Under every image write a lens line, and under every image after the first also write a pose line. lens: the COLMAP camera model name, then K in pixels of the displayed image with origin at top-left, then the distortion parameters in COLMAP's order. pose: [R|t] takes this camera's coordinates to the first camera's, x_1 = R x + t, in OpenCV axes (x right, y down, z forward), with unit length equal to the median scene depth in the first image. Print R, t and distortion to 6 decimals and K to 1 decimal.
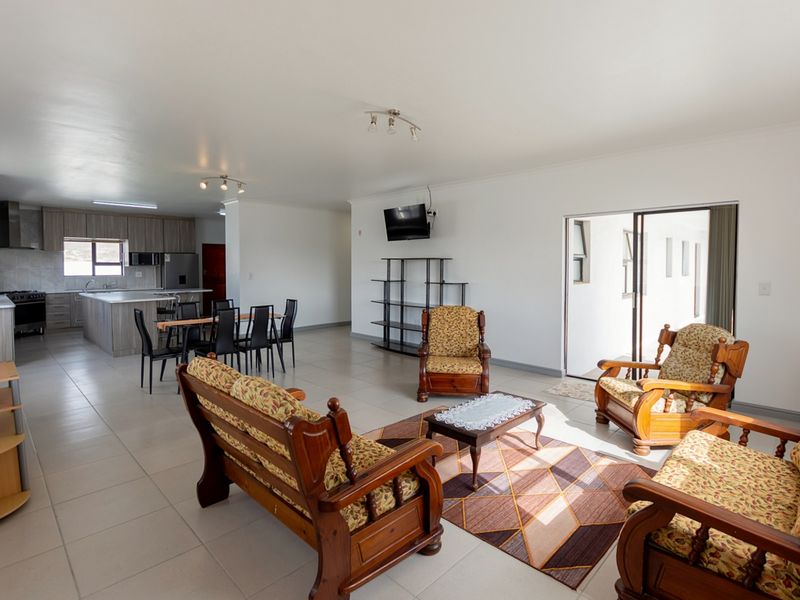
lens RADIAL K [[419.9, 0, 413.0], [0, 419.9, 272.1], [0, 0, 1]] dist [-0.000598, -0.012124]
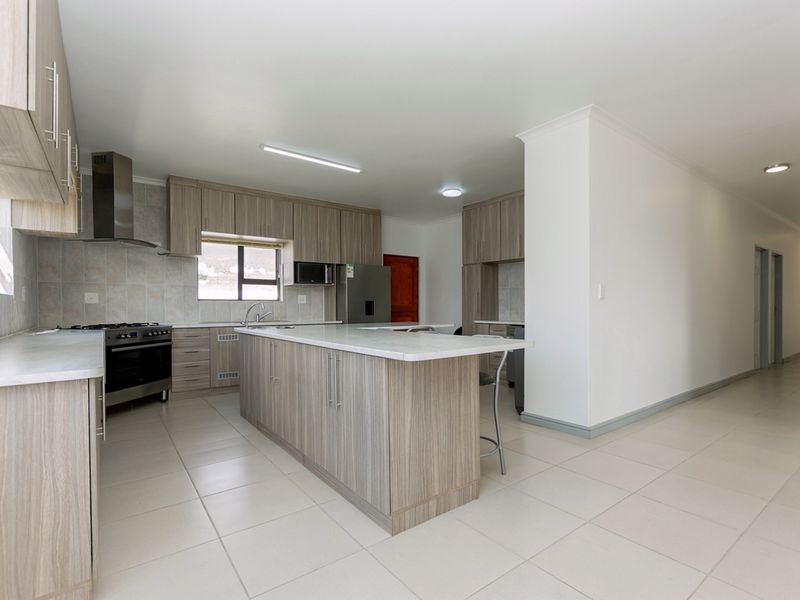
lens RADIAL K [[400.2, 0, 400.0], [0, 400.2, 300.0], [0, 0, 1]] dist [-0.004208, 0.000108]
pose [[0.985294, -0.004406, -0.170811, -0.480091], [-0.000669, 0.999560, -0.029643, 0.028379], [0.170867, 0.029322, 0.984858, 0.513471]]
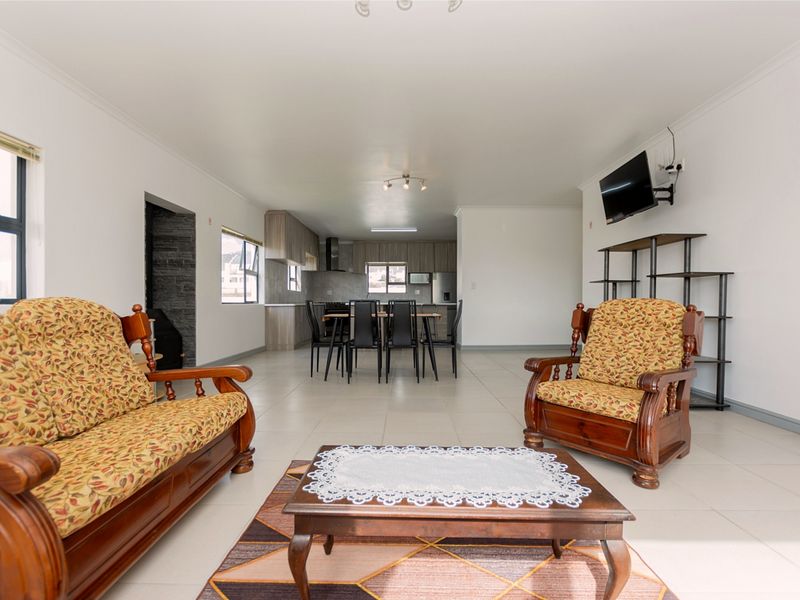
lens RADIAL K [[400.2, 0, 400.0], [0, 400.2, 300.0], [0, 0, 1]] dist [-0.004208, 0.000108]
pose [[0.686091, -0.004658, -0.727501, 0.149240], [-0.009180, 0.999844, -0.015060, 0.052592], [0.727458, 0.017011, 0.685941, 0.227928]]
